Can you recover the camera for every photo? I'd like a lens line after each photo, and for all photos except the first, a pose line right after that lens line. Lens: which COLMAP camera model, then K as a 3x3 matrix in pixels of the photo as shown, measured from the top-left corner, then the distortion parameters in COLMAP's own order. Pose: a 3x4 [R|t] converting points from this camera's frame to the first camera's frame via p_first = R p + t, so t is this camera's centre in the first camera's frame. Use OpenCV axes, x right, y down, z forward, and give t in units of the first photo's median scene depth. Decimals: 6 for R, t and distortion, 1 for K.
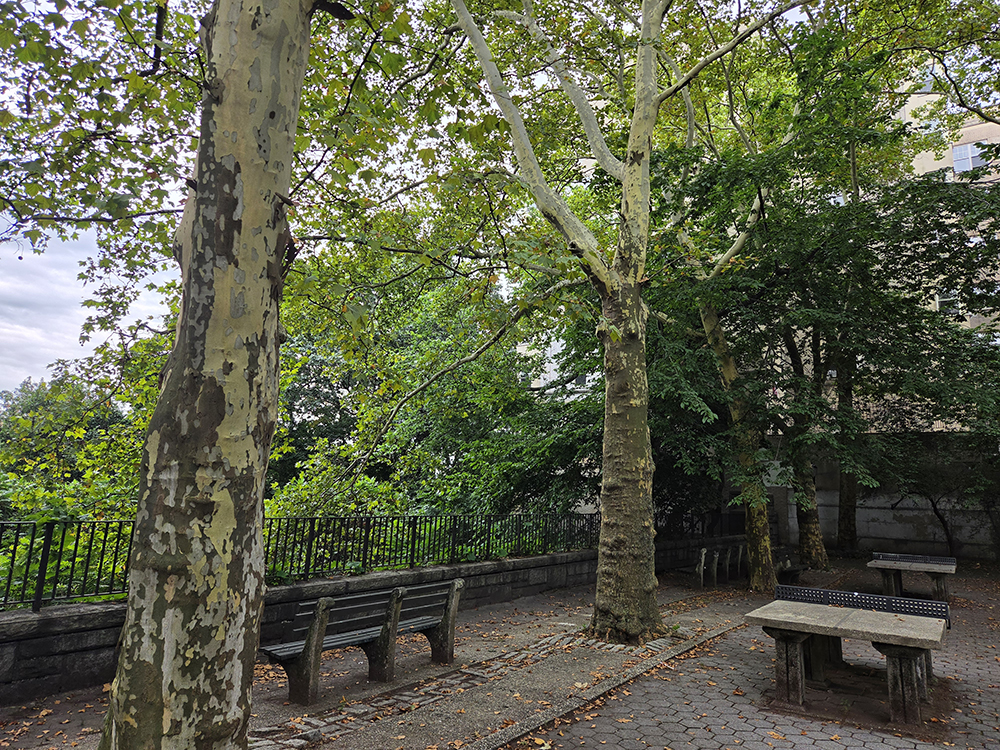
lens RADIAL K [[665.6, 0, 500.4], [0, 665.6, 374.0], [0, 0, 1]] dist [-0.003819, -0.003035]
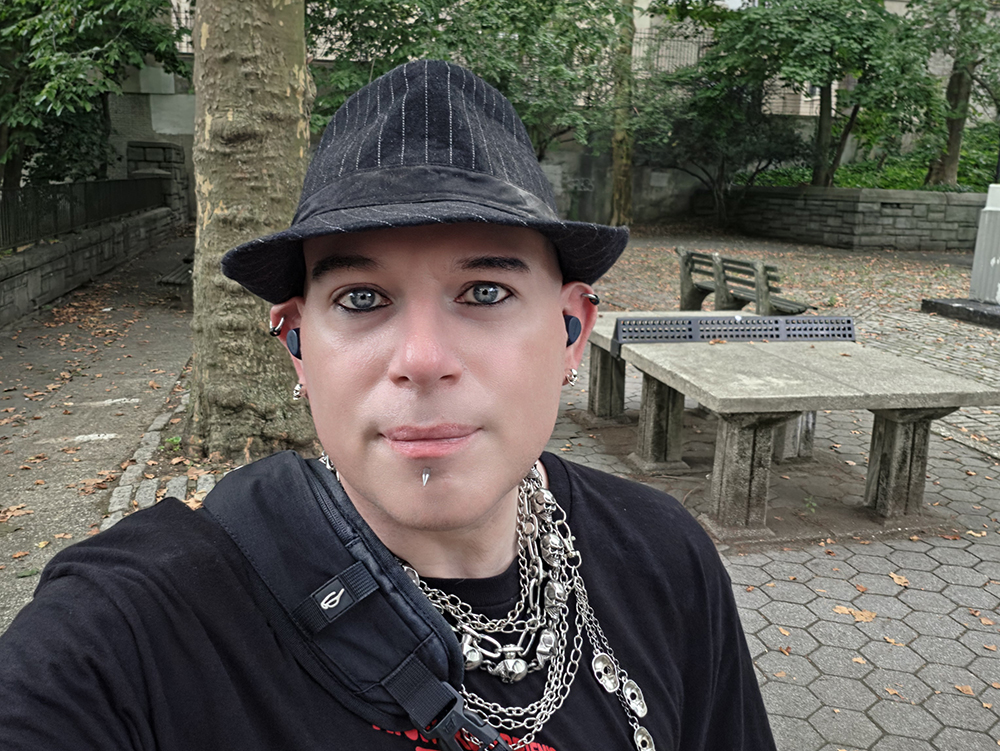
lens RADIAL K [[888.6, 0, 499.6], [0, 888.6, 375.2], [0, 0, 1]] dist [0.016340, 0.006006]
pose [[0.690453, -0.181420, 0.700258, -0.215005], [-0.127681, 0.922277, 0.364833, 0.124774], [-0.712020, -0.341309, 0.613625, 0.719788]]
